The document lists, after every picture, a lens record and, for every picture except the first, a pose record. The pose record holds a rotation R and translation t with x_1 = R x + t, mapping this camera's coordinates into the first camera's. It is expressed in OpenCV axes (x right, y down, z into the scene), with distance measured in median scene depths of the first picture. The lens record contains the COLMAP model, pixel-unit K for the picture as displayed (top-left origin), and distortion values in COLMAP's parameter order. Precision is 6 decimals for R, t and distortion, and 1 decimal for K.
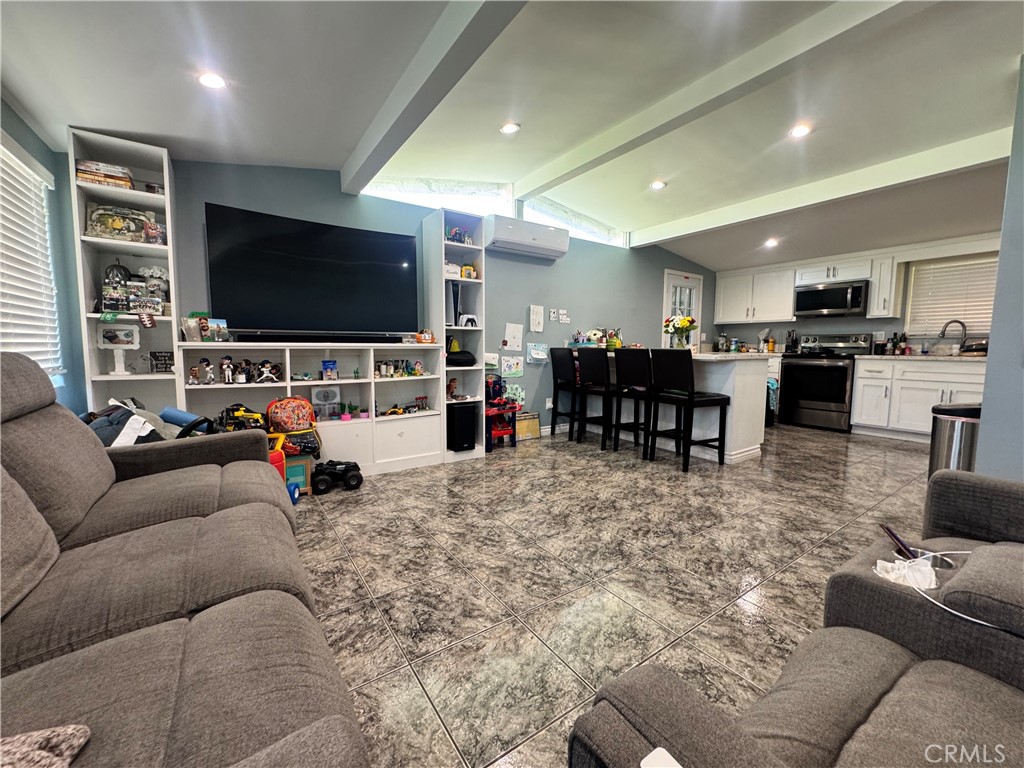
lens RADIAL K [[409.7, 0, 513.9], [0, 409.7, 383.7], [0, 0, 1]] dist [-0.004204, -0.000107]
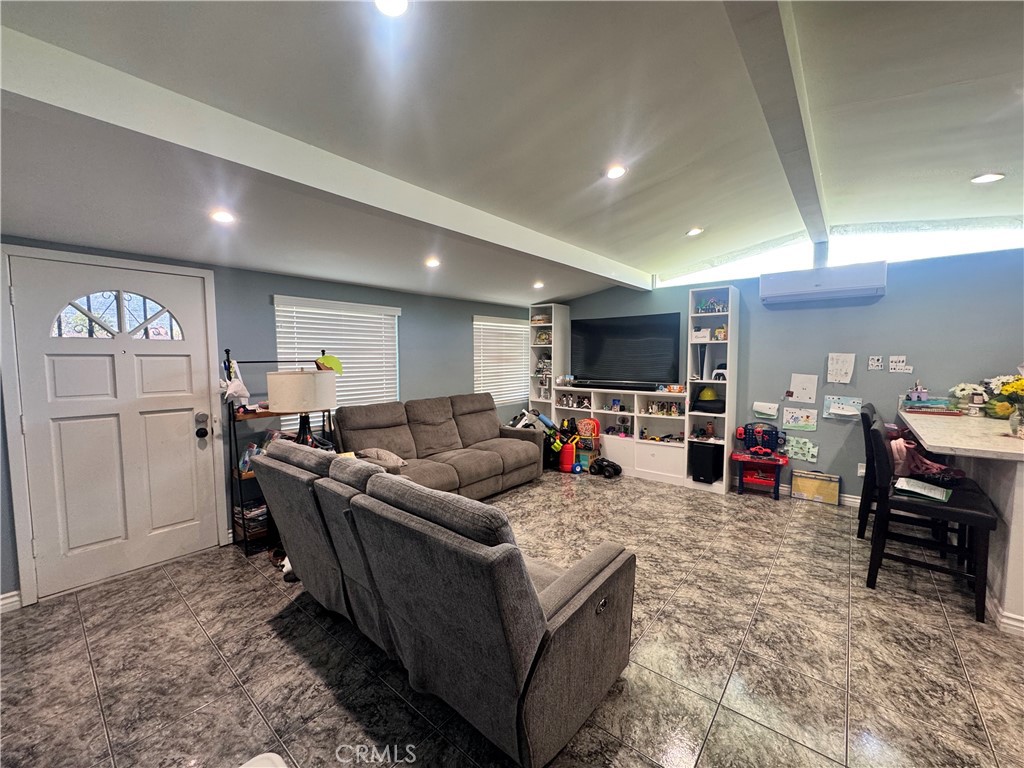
lens RADIAL K [[409.7, 0, 509.6], [0, 409.7, 384.6], [0, 0, 1]] dist [-0.004204, -0.000107]
pose [[0.265780, 0.061777, -0.962052, 0.917491], [-0.080672, 0.995870, 0.041662, -0.134720], [0.960652, 0.066538, 0.269666, 0.117394]]
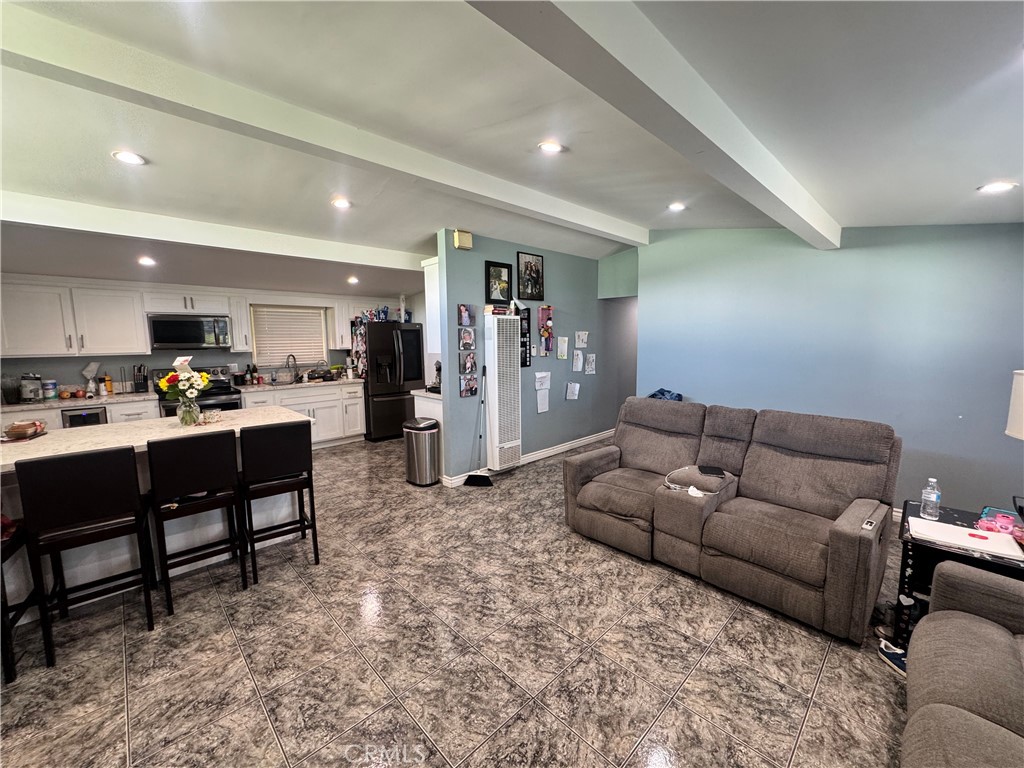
lens RADIAL K [[409.7, 0, 511.7], [0, 409.7, 383.2], [0, 0, 1]] dist [-0.004204, -0.000107]
pose [[-0.167729, -0.109634, 0.979718, -0.412015], [0.098634, 0.986944, 0.127329, -0.208108], [-0.980887, 0.117990, -0.154725, 0.672043]]
